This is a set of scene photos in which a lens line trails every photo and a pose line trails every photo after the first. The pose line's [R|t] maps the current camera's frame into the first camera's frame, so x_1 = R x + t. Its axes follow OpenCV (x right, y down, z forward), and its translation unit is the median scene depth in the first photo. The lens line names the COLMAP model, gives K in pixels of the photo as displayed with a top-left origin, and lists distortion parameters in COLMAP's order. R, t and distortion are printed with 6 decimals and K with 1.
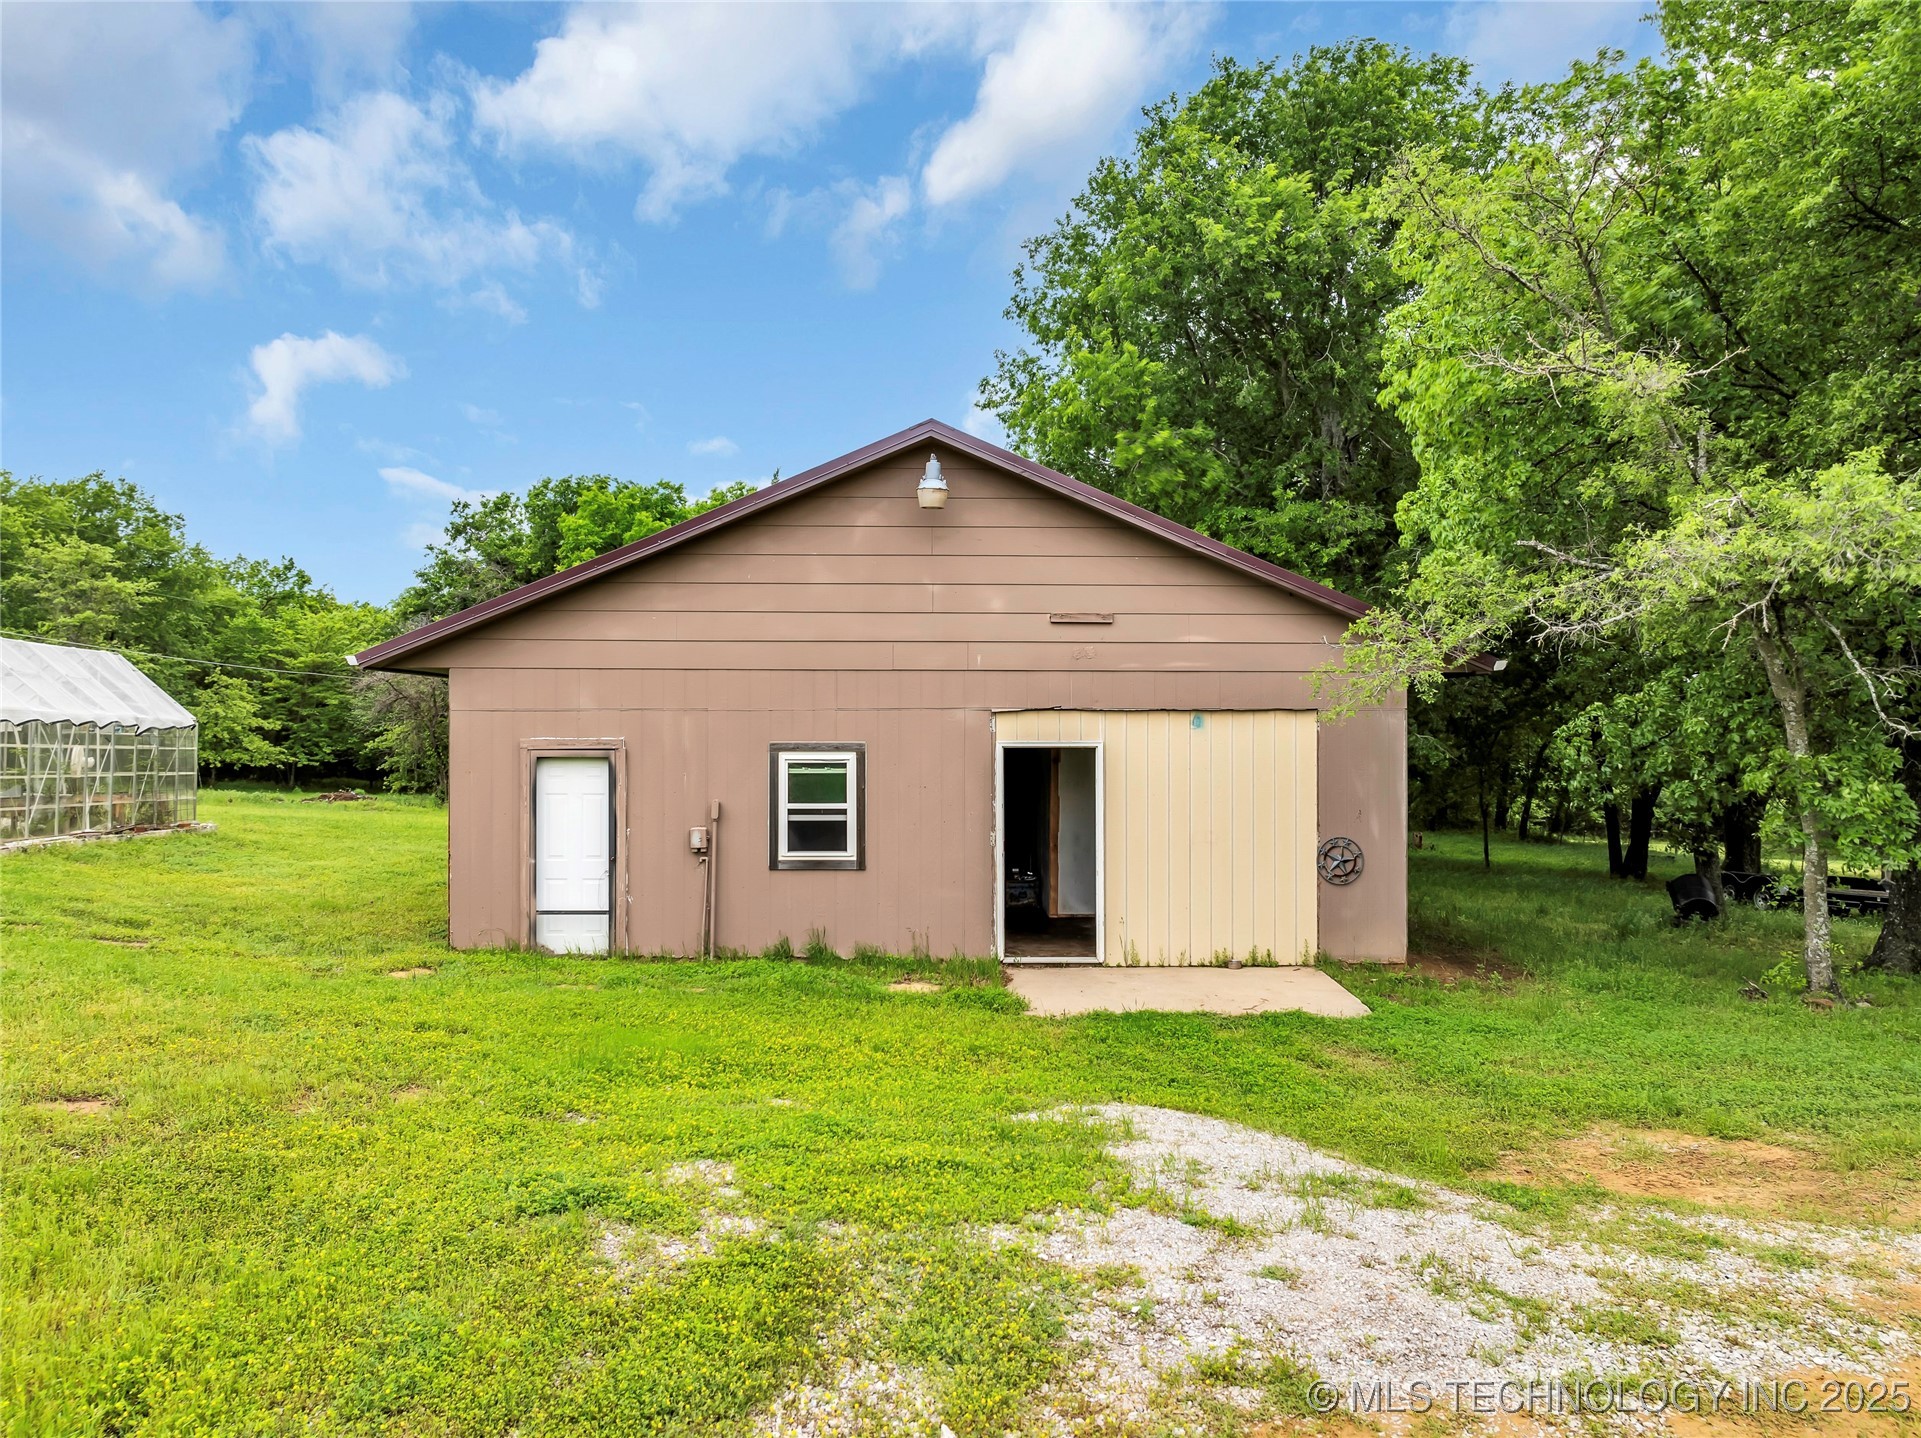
lens RADIAL K [[1388.6, 0, 960.5], [0, 1388.6, 719.0], [0, 0, 1]] dist [-0.045357, 0.000874]
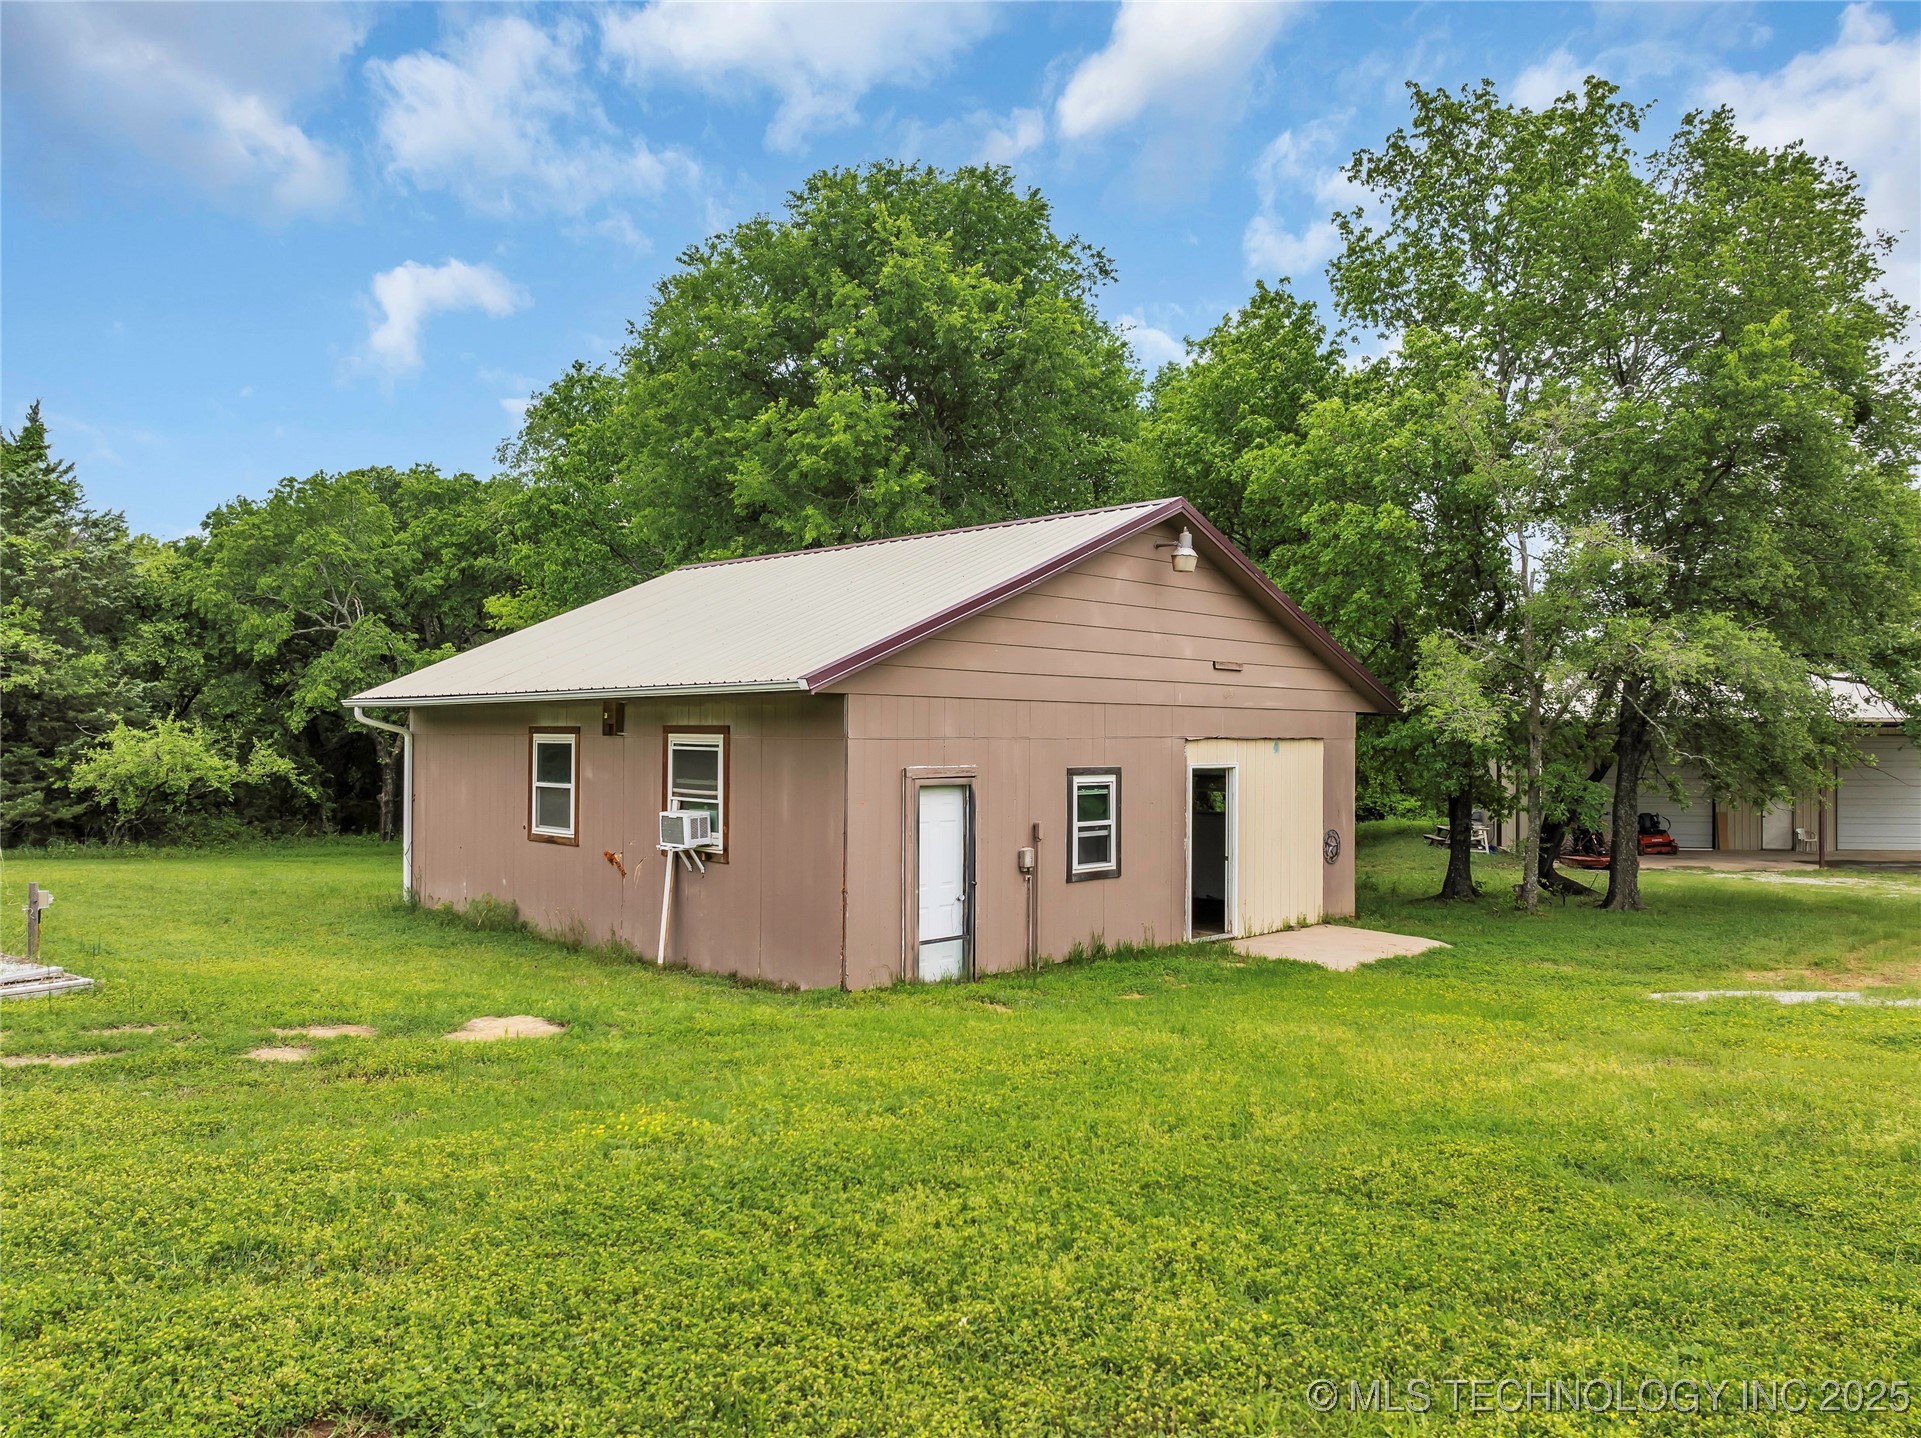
lens RADIAL K [[1388.6, 0, 960.5], [0, 1388.6, 719.0], [0, 0, 1]] dist [-0.045357, 0.000874]
pose [[0.714680, 0.009805, 0.699383, -0.972463], [-0.000462, 0.999908, -0.013546, -0.006769], [-0.699451, 0.009358, 0.714619, 0.267234]]
